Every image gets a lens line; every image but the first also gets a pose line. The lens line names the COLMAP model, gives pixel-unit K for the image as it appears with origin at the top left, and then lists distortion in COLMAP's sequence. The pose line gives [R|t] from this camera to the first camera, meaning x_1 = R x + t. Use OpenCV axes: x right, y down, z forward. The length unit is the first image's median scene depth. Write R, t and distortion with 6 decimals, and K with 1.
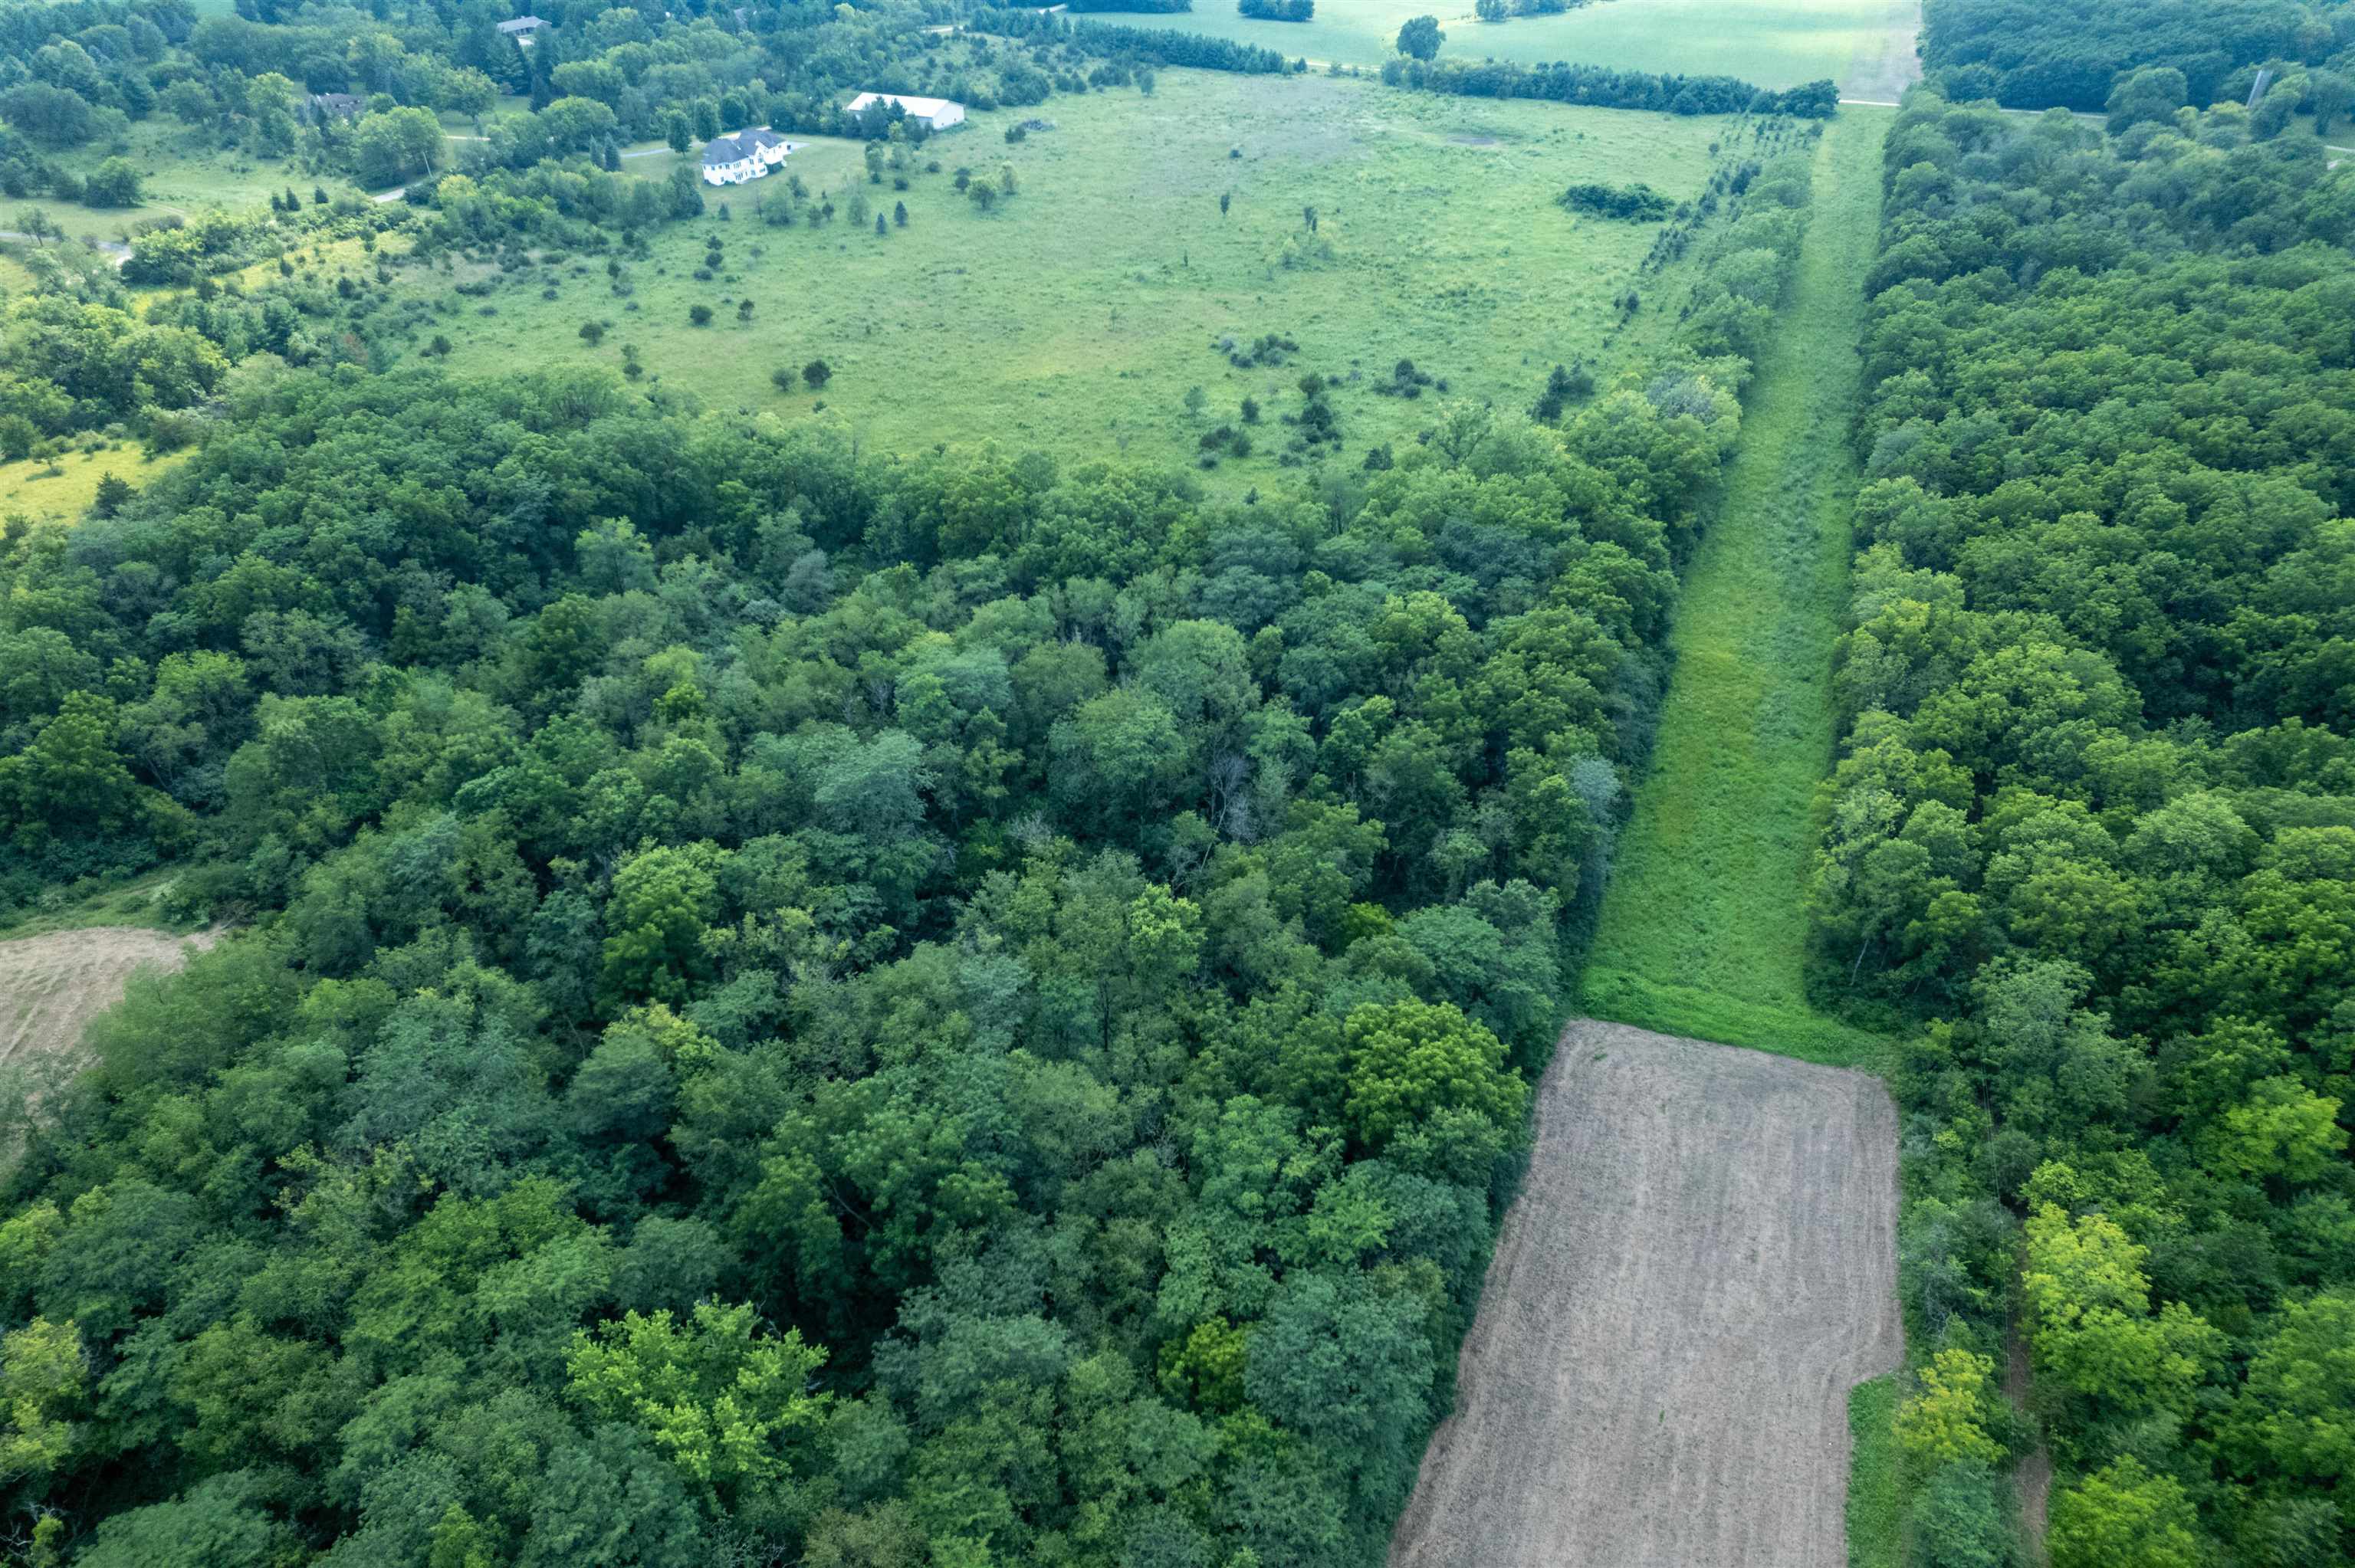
lens RADIAL K [[1525.3, 0, 1192.3], [0, 1525.3, 794.5], [0, 0, 1]] dist [-0.077896, 0.072514]
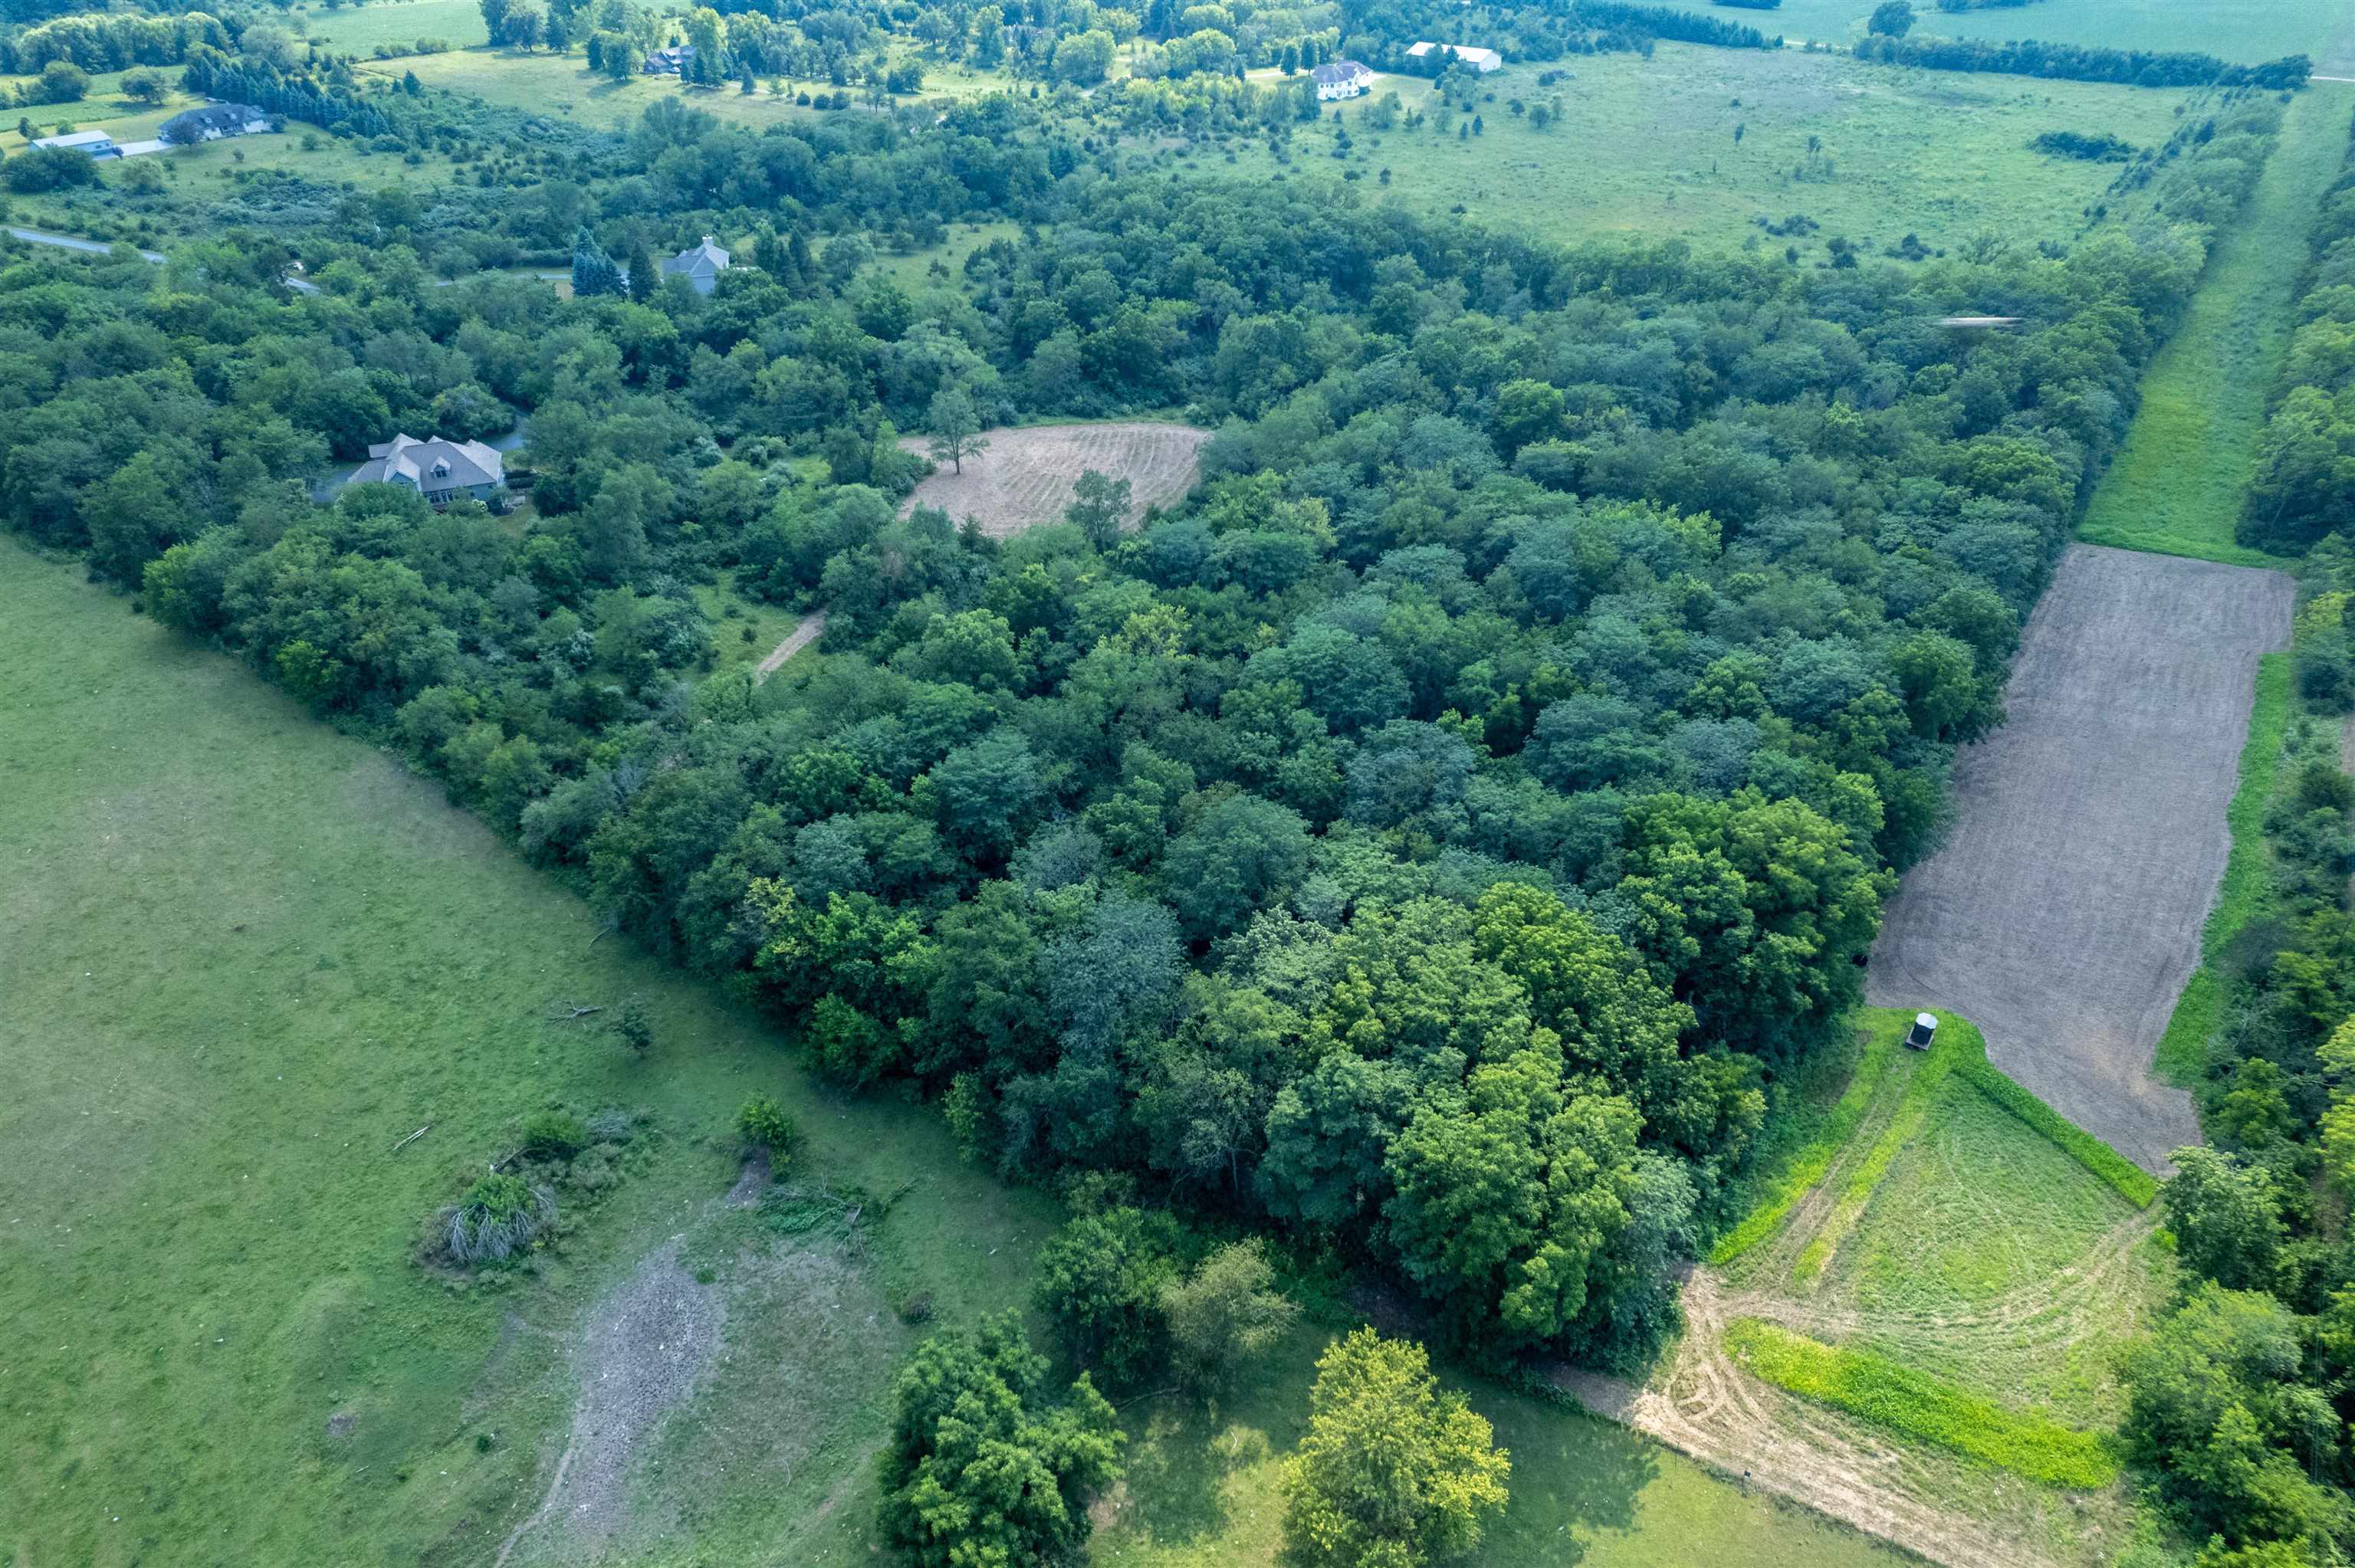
lens RADIAL K [[1525.3, 0, 1192.3], [0, 1525.3, 794.5], [0, 0, 1]] dist [-0.077896, 0.072514]
pose [[0.975390, 0.119436, -0.185333, -0.116574], [-0.121076, 0.992640, 0.002484, 0.183688], [0.184266, 0.020017, 0.982673, -0.253455]]
